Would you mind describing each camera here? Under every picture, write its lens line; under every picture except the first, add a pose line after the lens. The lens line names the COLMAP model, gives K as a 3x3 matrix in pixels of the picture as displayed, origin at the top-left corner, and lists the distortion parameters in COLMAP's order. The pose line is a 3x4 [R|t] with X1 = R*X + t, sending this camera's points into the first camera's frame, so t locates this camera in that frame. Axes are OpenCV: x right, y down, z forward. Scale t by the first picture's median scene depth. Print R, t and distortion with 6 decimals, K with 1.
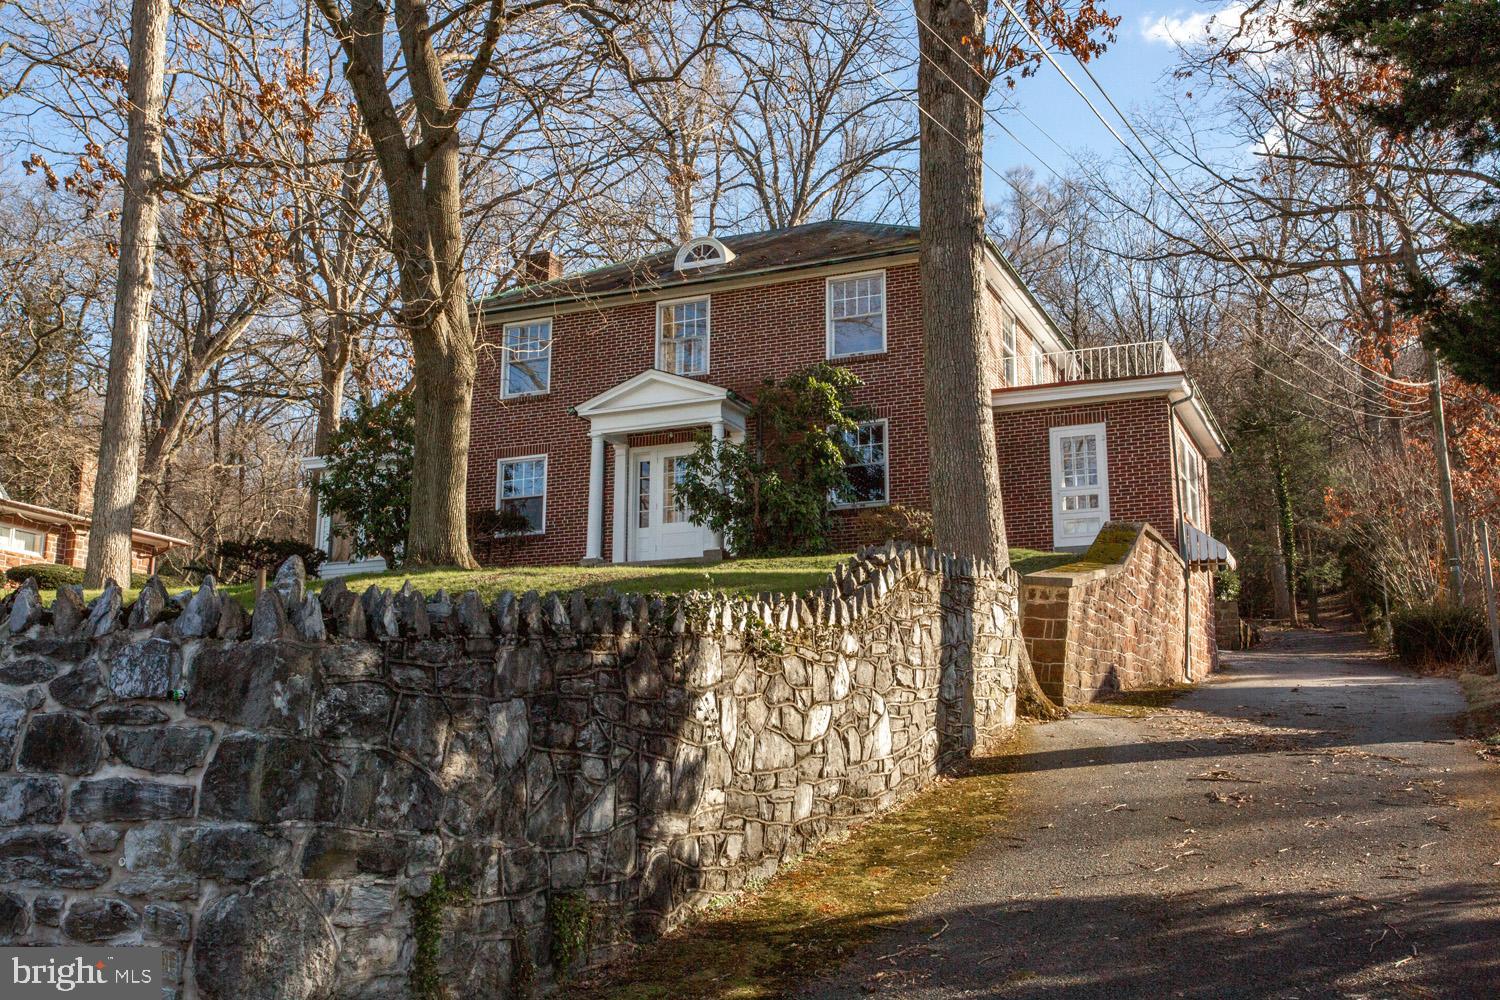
lens RADIAL K [[1501.6, 0, 750.0], [0, 1501.6, 500.0], [0, 0, 1]] dist [0.044406, 0.001202]
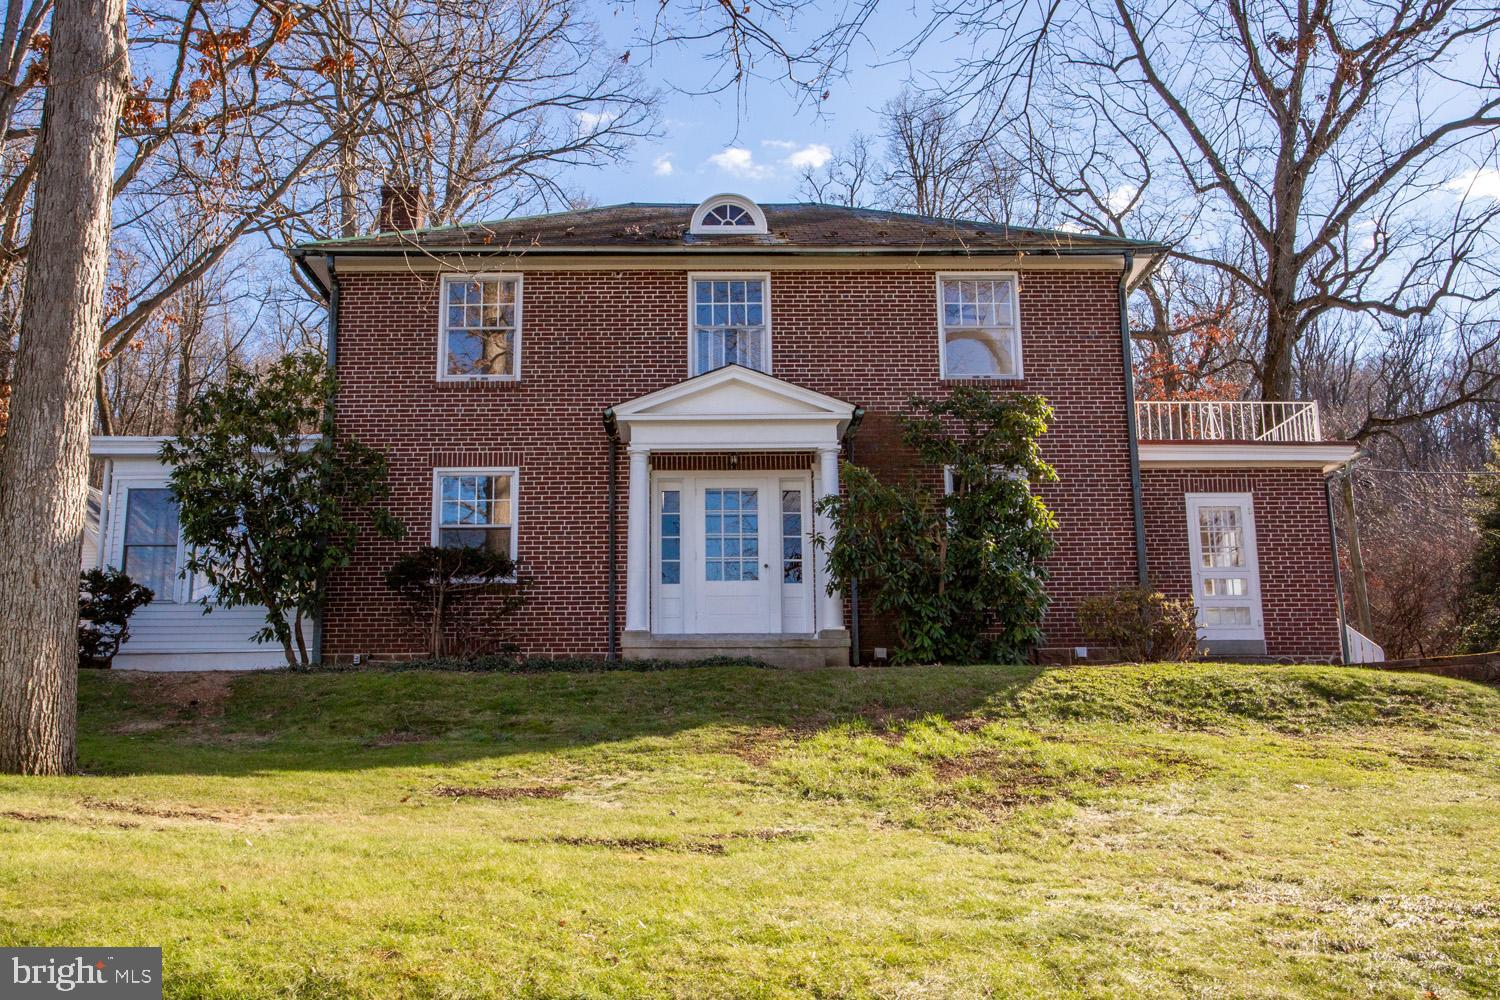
lens RADIAL K [[1290.0, 0, 715.7], [0, 1290.0, 551.5], [0, 0, 1]] dist [0.002407, 0.013566]
pose [[0.913358, 0.058457, 0.402939, -0.318475], [-0.073734, 0.997024, 0.022490, -0.013051], [-0.400425, -0.050252, 0.914950, 0.453072]]
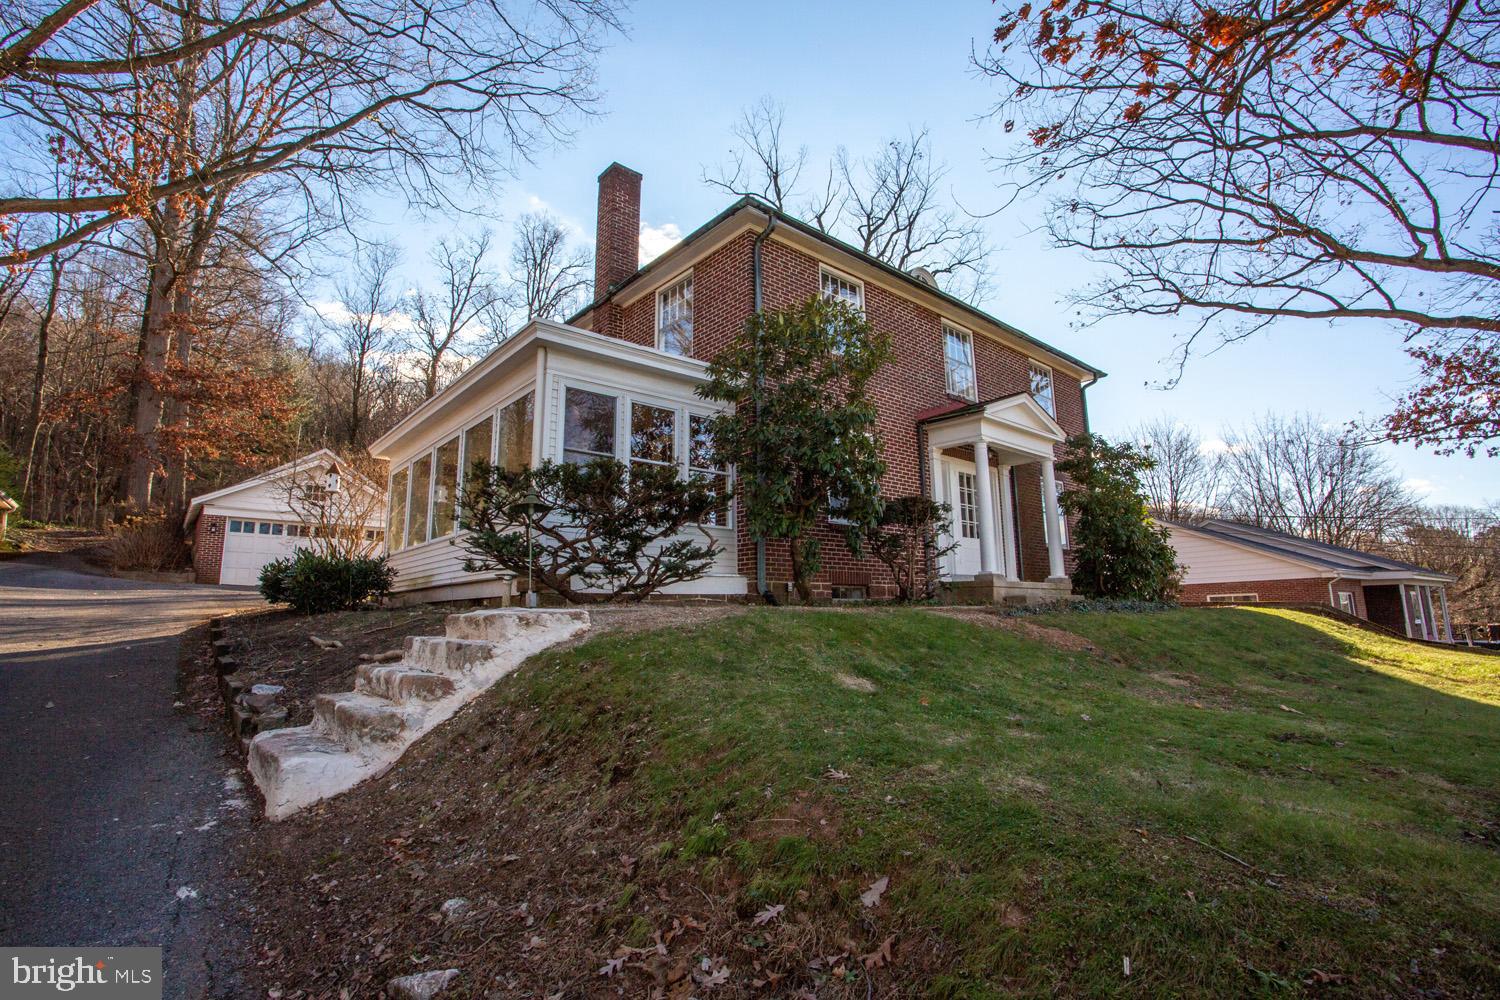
lens RADIAL K [[726.8, 0, 750.0], [0, 726.8, 500.0], [0, 0, 1]] dist [-0.080823, 0.036595]
pose [[0.418360, 0.132690, 0.898537, -0.584267], [-0.175255, 0.982474, -0.063486, 0.048686], [-0.891213, -0.130913, 0.434282, 0.960521]]
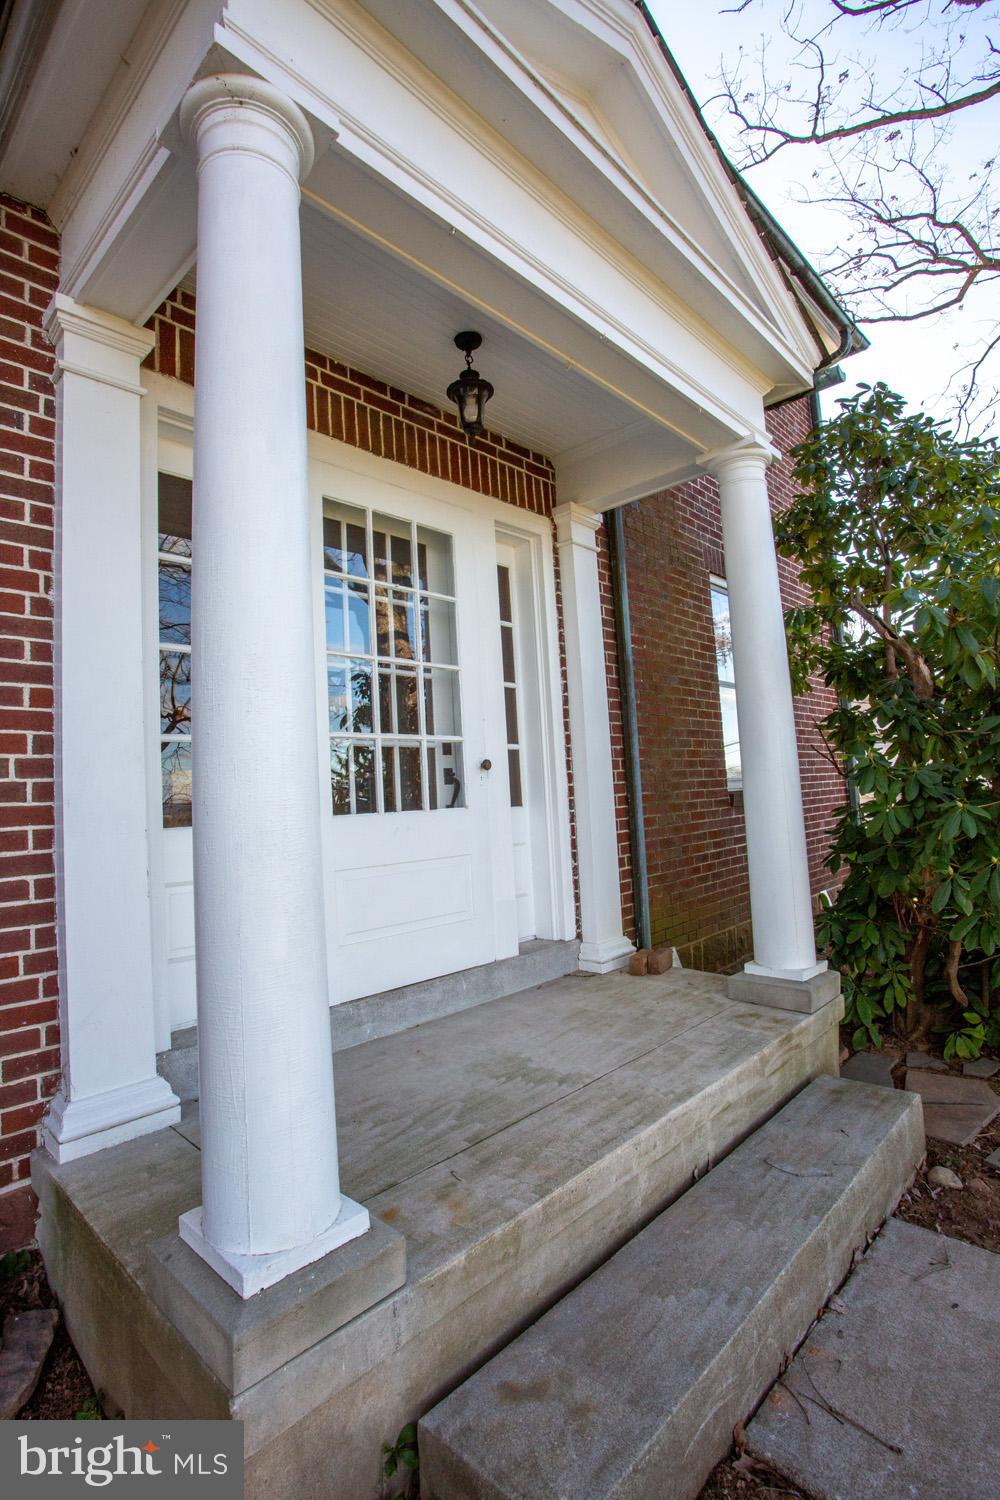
lens RADIAL K [[726.8, 0, 500.0], [0, 726.8, 750.0], [0, 0, 1]] dist [-0.080823, 0.036595]
pose [[0.343560, 0.037438, 0.938384, -0.154396], [-0.157540, 0.987343, 0.018287, 0.001621], [-0.925823, -0.154116, 0.345109, 0.987234]]
